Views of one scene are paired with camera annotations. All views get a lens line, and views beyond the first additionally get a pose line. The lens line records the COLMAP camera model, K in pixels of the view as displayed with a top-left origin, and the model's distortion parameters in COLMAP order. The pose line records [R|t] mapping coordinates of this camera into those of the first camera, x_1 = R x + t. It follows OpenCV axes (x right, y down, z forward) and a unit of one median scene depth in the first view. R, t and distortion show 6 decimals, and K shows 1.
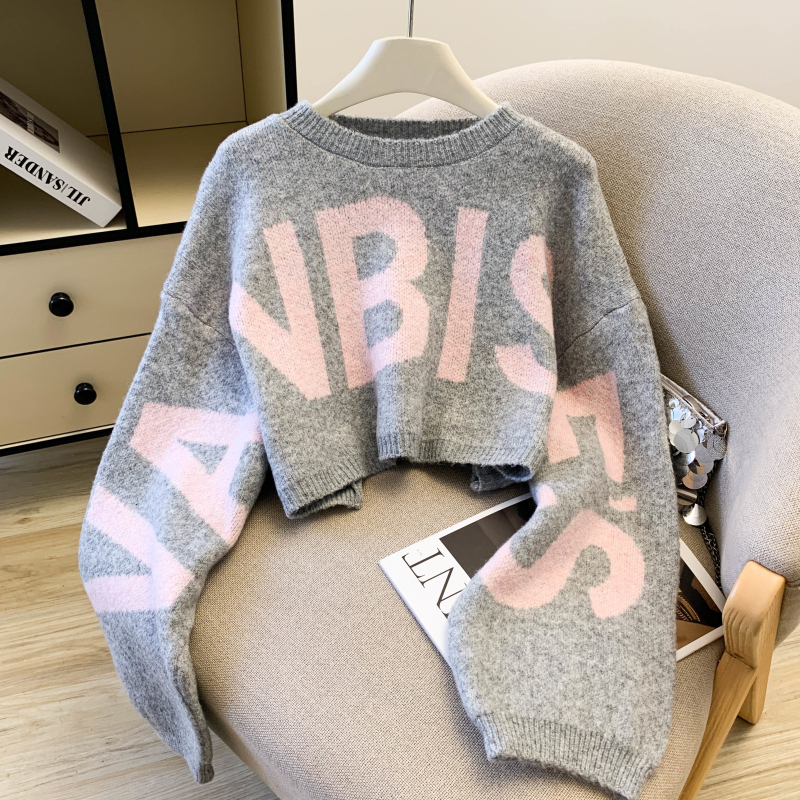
lens RADIAL K [[830.2, 0, 405.3], [0, 830.2, 396.9], [0, 0, 1]] dist [0.005880, 0.000000]
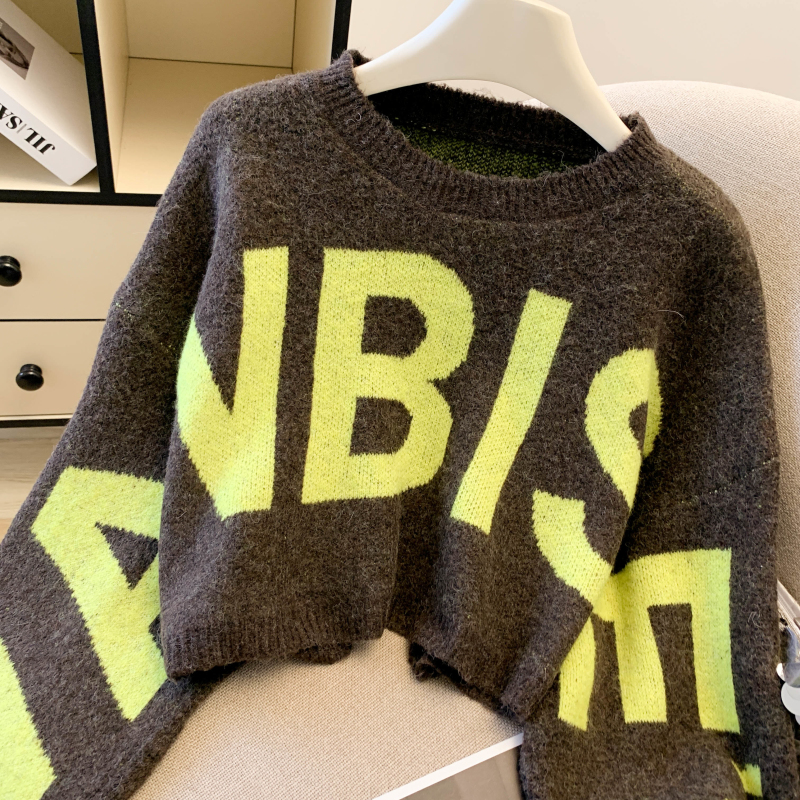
lens RADIAL K [[830.2, 0, 408.0], [0, 830.2, 396.1], [0, 0, 1]] dist [0.005880, 0.000000]
pose [[0.981167, 0.190315, -0.033026, 0.007098], [-0.187692, 0.979749, 0.069746, -0.136026], [0.045631, -0.062234, 0.997018, 0.254352]]
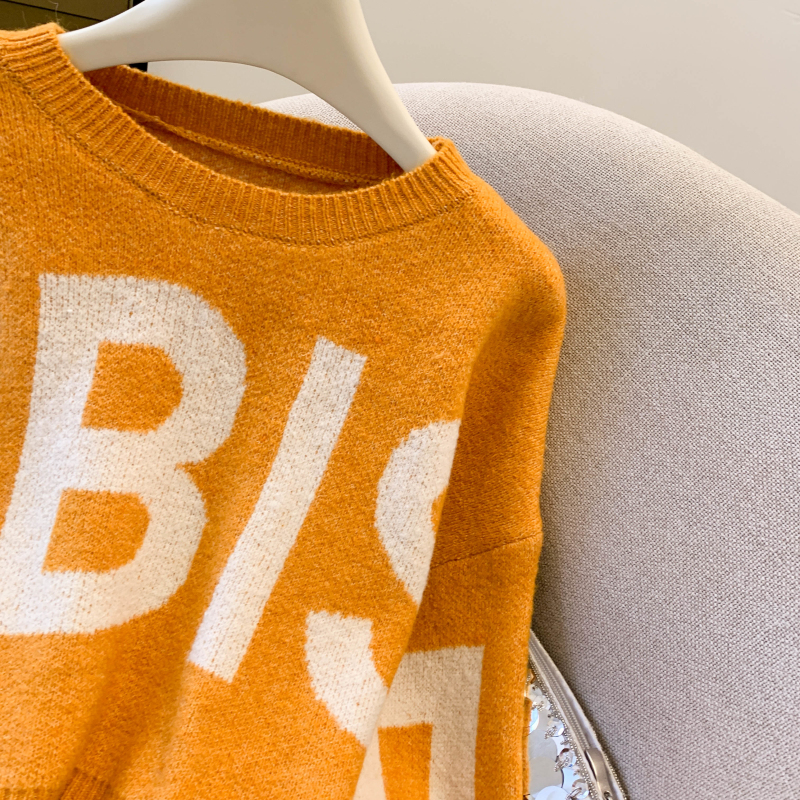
lens RADIAL K [[830.2, 0, 414.8], [0, 830.2, 413.7], [0, 0, 1]] dist [0.005880, 0.000000]
pose [[0.954947, 0.280713, 0.096311, 0.084179], [-0.286053, 0.957072, 0.046760, -0.172961], [-0.079050, -0.072203, 0.994252, 0.375646]]
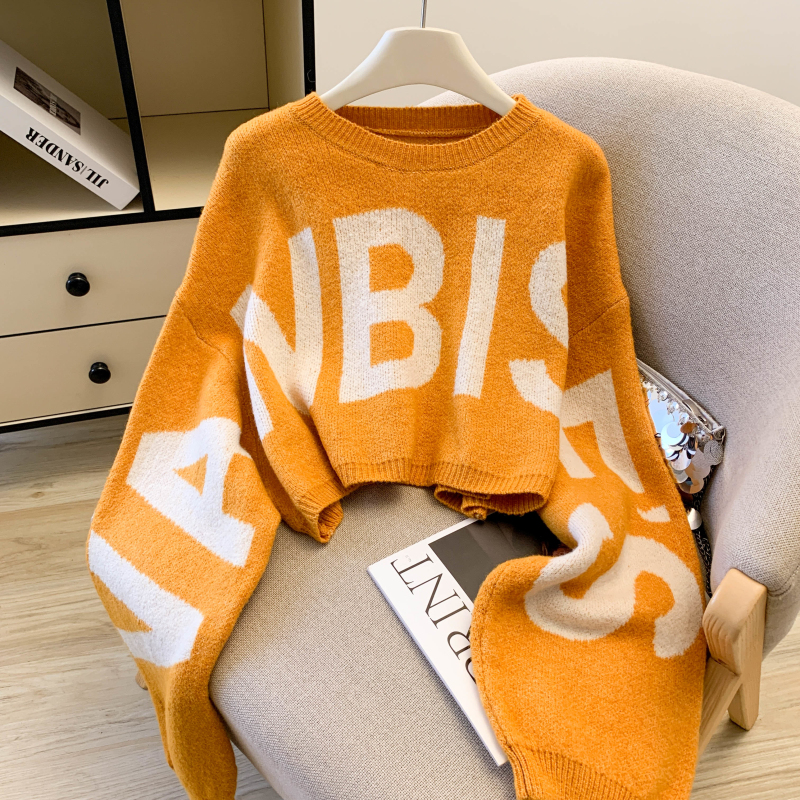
lens RADIAL K [[830.2, 0, 405.4], [0, 830.2, 396.7], [0, 0, 1]] dist [0.005880, 0.000000]
pose [[0.998707, 0.039709, -0.031739, 0.026768], [-0.039275, 0.999128, 0.014191, -0.004740], [0.032275, -0.012926, 0.999395, -0.006118]]
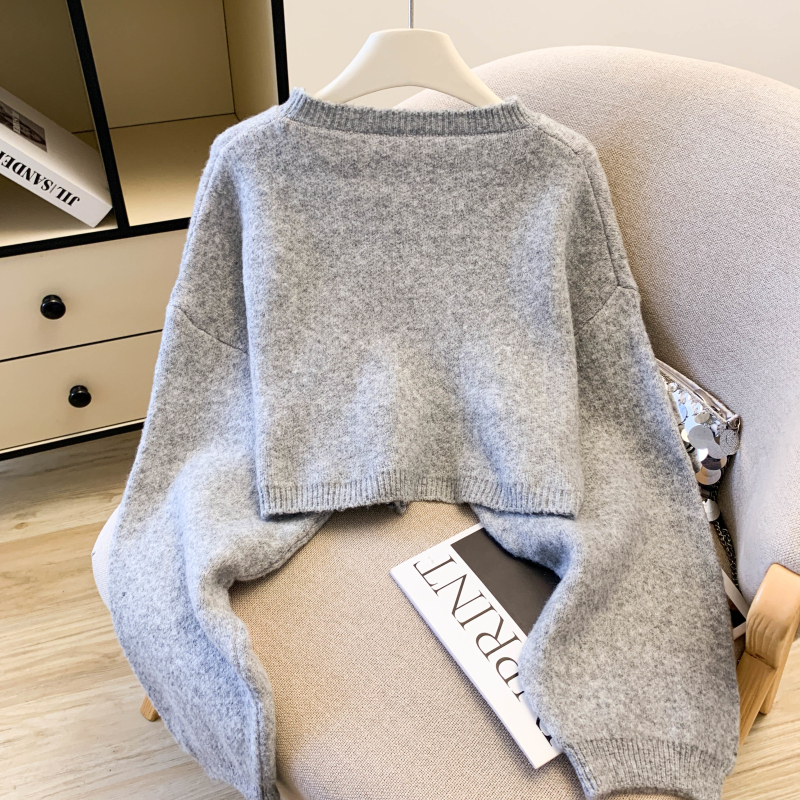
lens RADIAL K [[830.2, 0, 400.5], [0, 830.2, 392.8], [0, 0, 1]] dist [0.005880, 0.000000]
pose [[0.999680, -0.024363, 0.006769, -0.015195], [0.024254, 0.999581, 0.015783, -0.017552], [-0.007150, -0.015614, 0.999853, 0.017701]]
